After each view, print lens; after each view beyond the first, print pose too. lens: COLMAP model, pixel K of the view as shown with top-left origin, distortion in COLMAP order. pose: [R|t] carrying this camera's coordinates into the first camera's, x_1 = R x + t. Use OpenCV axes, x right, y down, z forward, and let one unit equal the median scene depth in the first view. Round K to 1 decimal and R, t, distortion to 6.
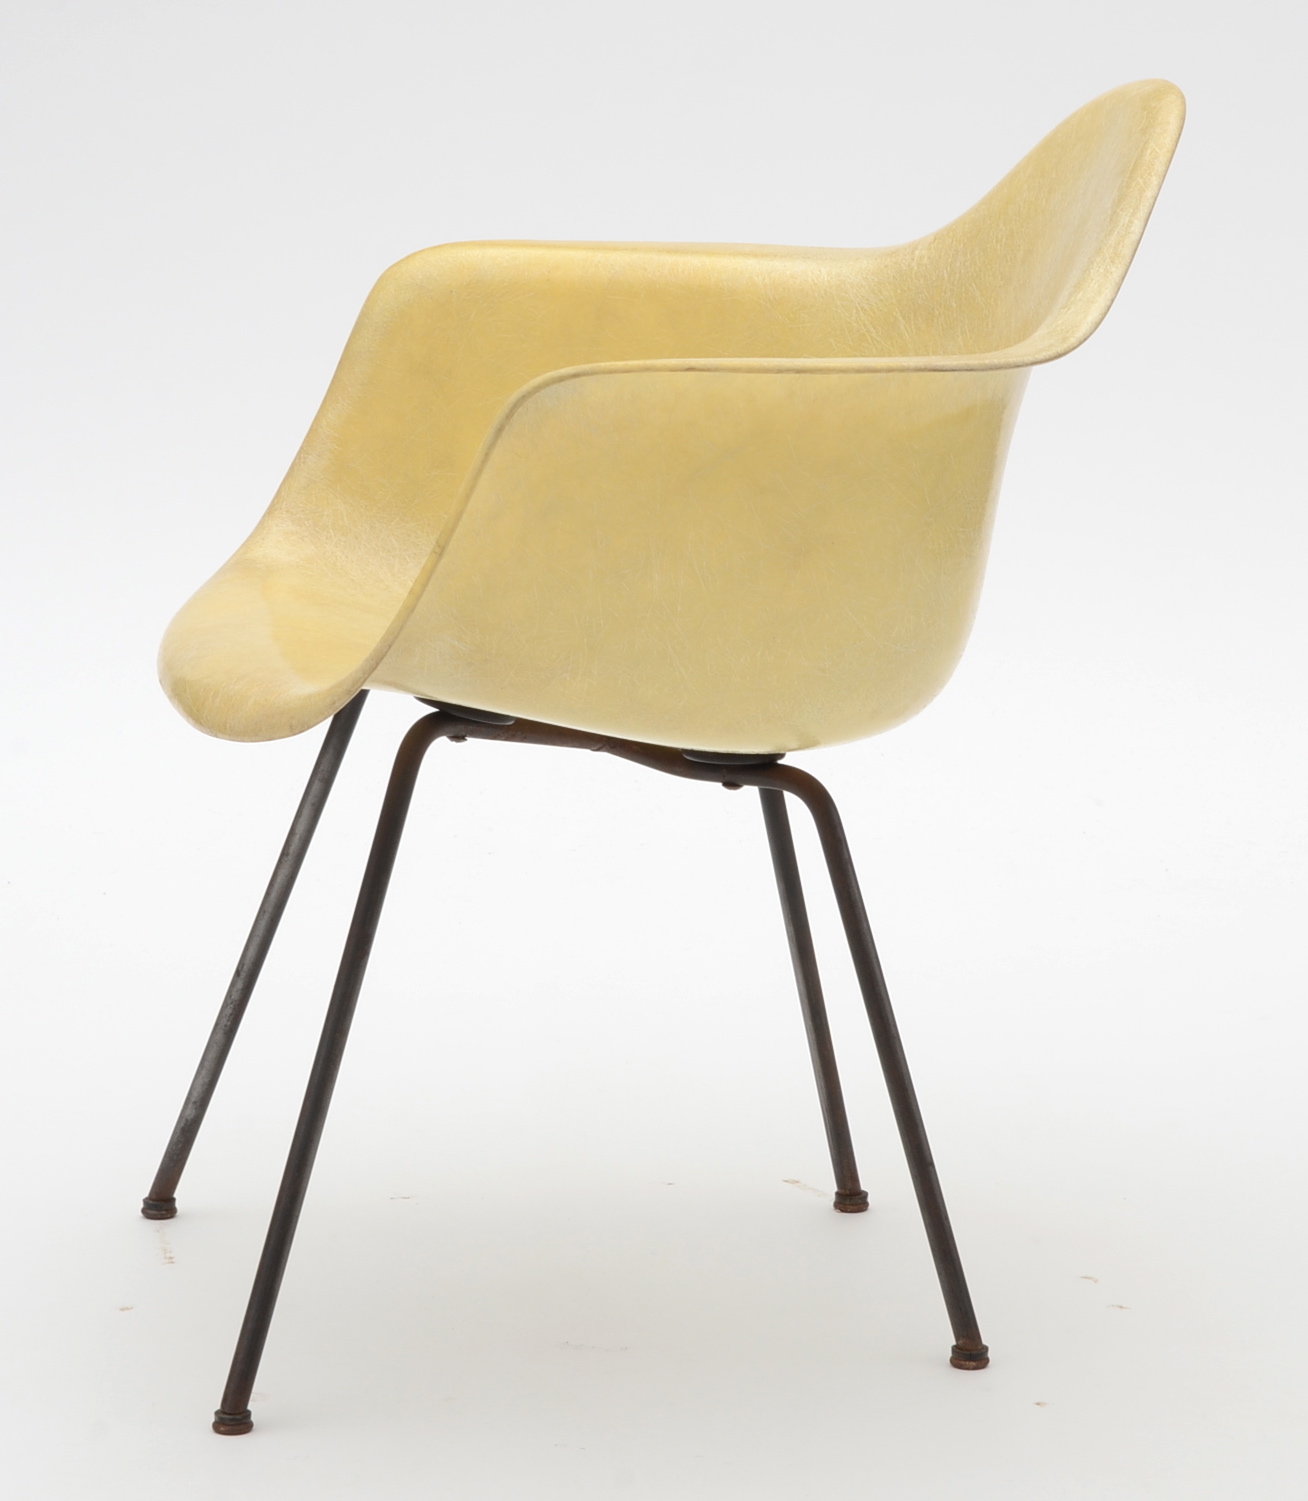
lens RADIAL K [[6195.6, 0, 654.0], [0, 6195.6, 750.5], [0, 0, 1]] dist [0.391613, 3.019808]
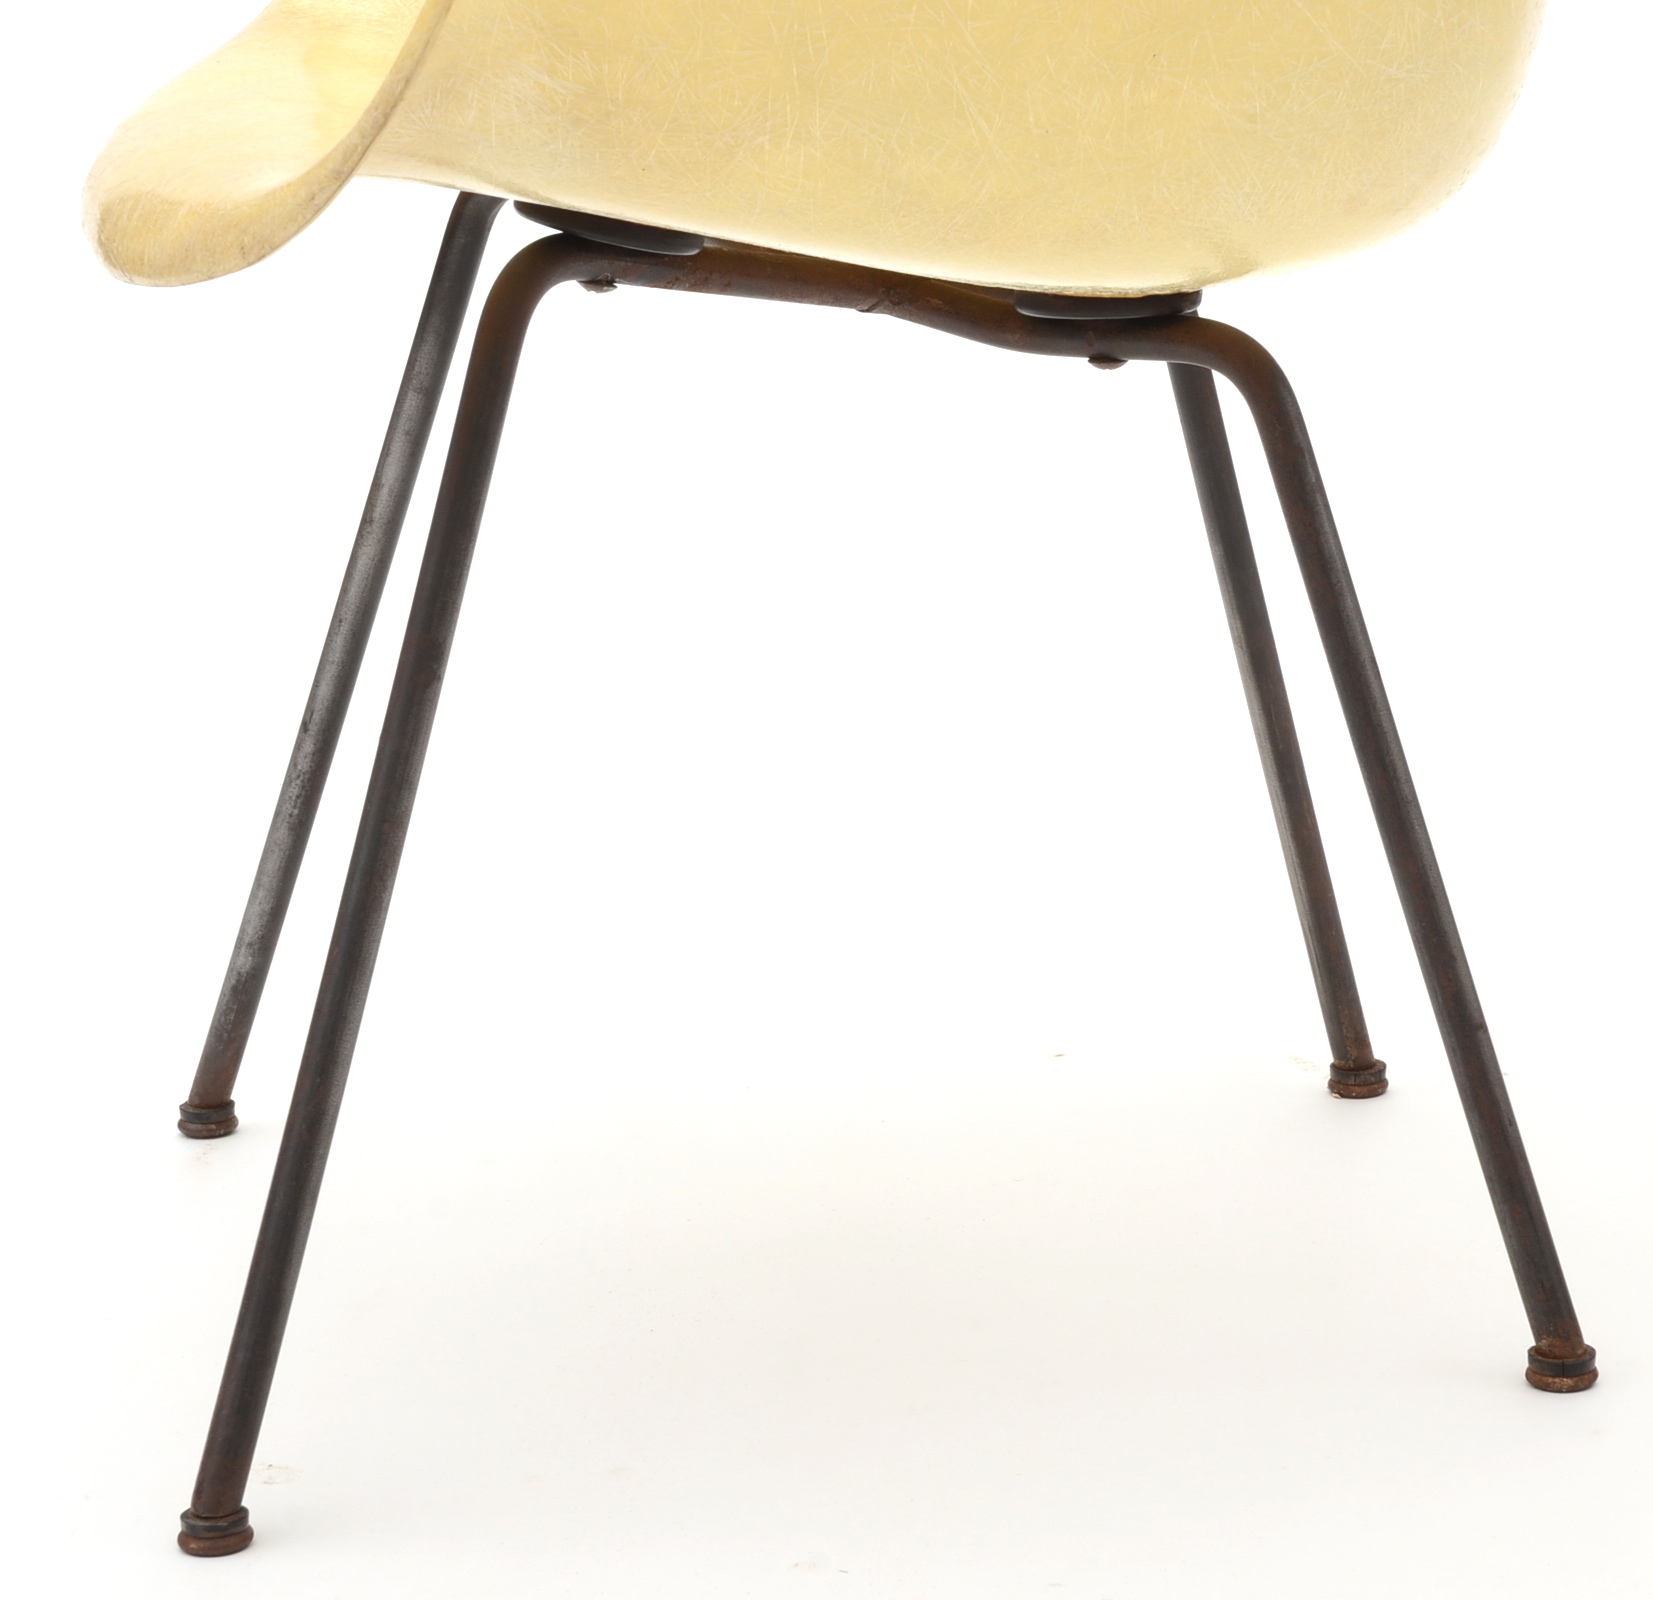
lens RADIAL K [[6101.4, 0, 844.5], [0, 6101.4, 860.5], [0, 0, 1]] dist [0.587977, -0.674640]
pose [[0.997111, -0.028477, -0.070419, 0.026926], [0.032107, 0.998184, 0.050962, 0.021828], [0.068840, -0.053076, 0.996215, 0.448289]]
